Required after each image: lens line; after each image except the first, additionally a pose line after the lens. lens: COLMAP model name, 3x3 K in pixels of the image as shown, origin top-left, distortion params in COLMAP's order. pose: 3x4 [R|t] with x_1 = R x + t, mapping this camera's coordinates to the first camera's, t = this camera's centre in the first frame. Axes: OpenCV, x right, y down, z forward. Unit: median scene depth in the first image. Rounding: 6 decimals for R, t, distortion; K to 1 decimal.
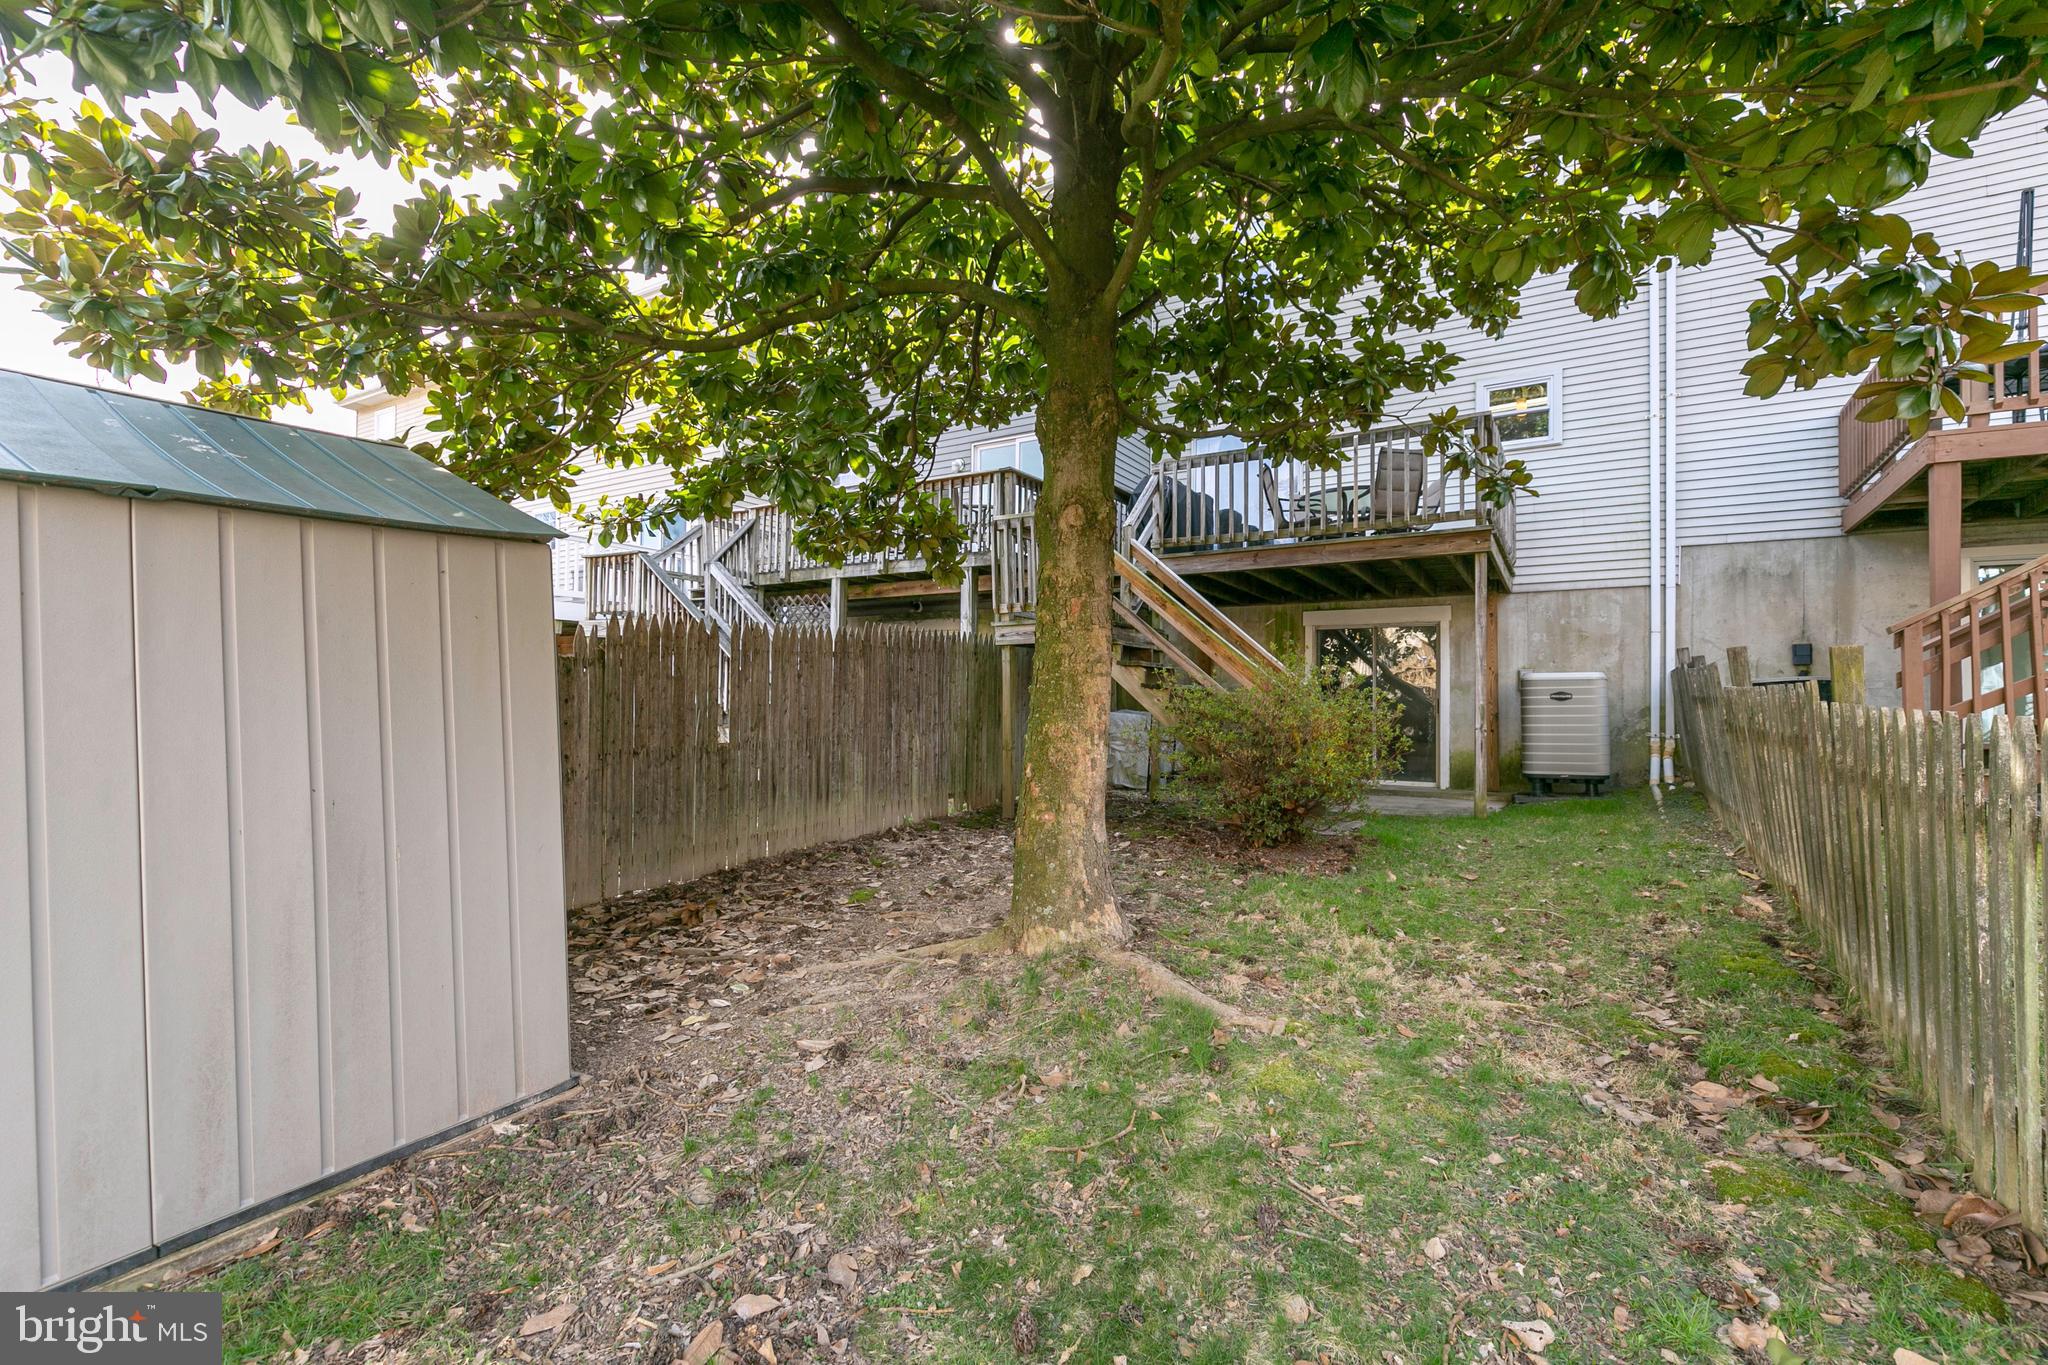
lens RADIAL K [[932.4, 0, 1024.0], [0, 932.4, 682.5], [0, 0, 1]] dist [0.006612, -0.000847]
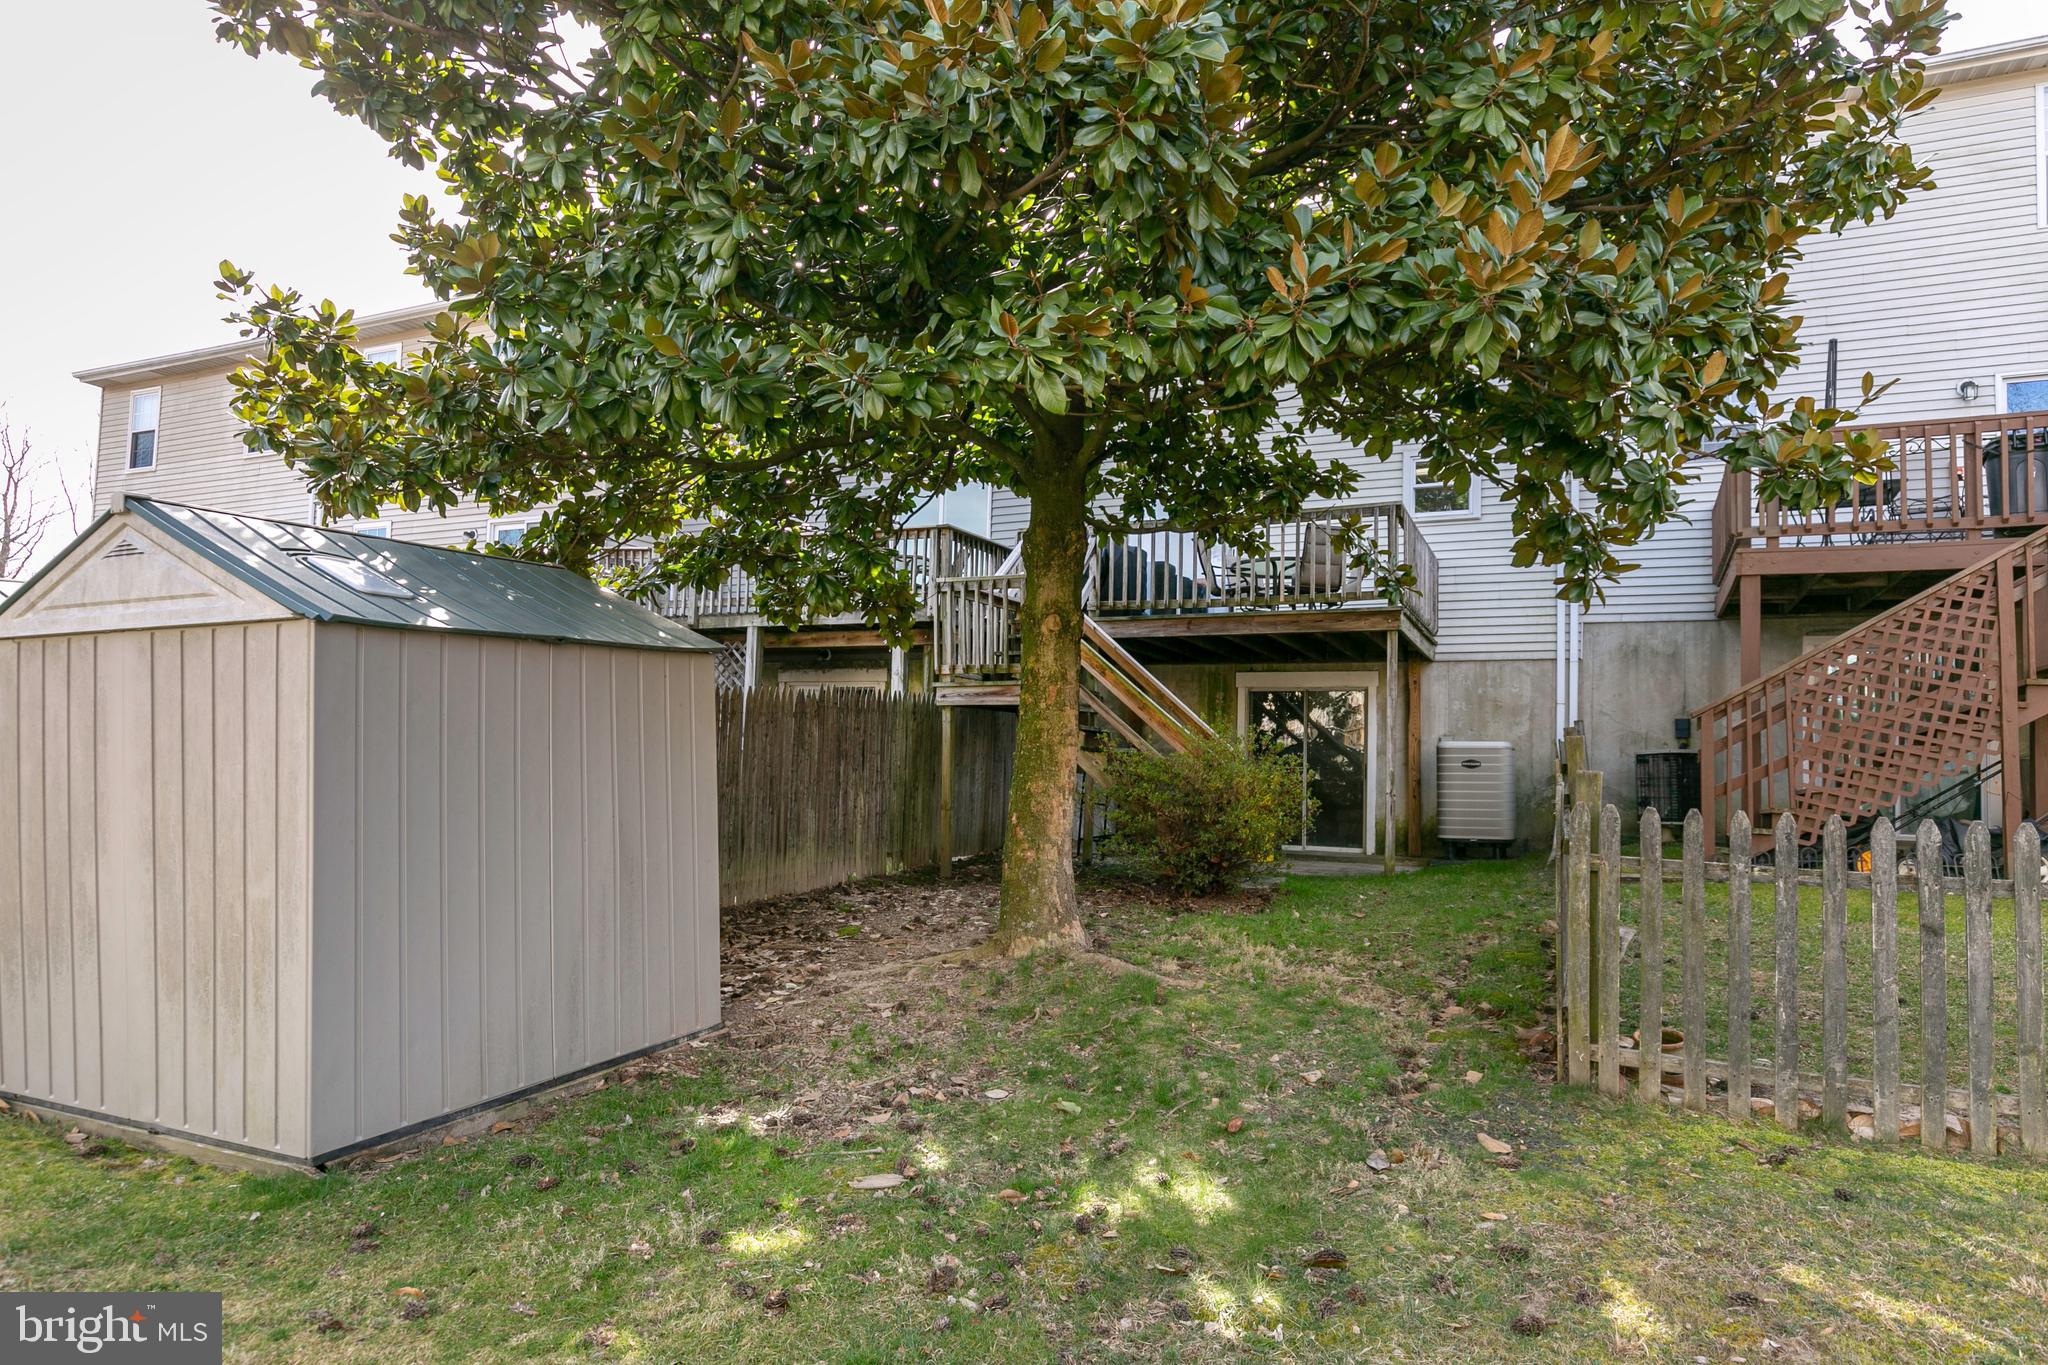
lens RADIAL K [[1277.0, 0, 1024.0], [0, 1277.0, 682.5], [0, 0, 1]] dist [-0.007646, -0.000387]
pose [[0.993170, 0.021907, 0.114600, -0.128525], [-0.017514, 0.999078, -0.039200, -0.016633], [-0.115354, 0.036926, 0.992638, -0.520372]]
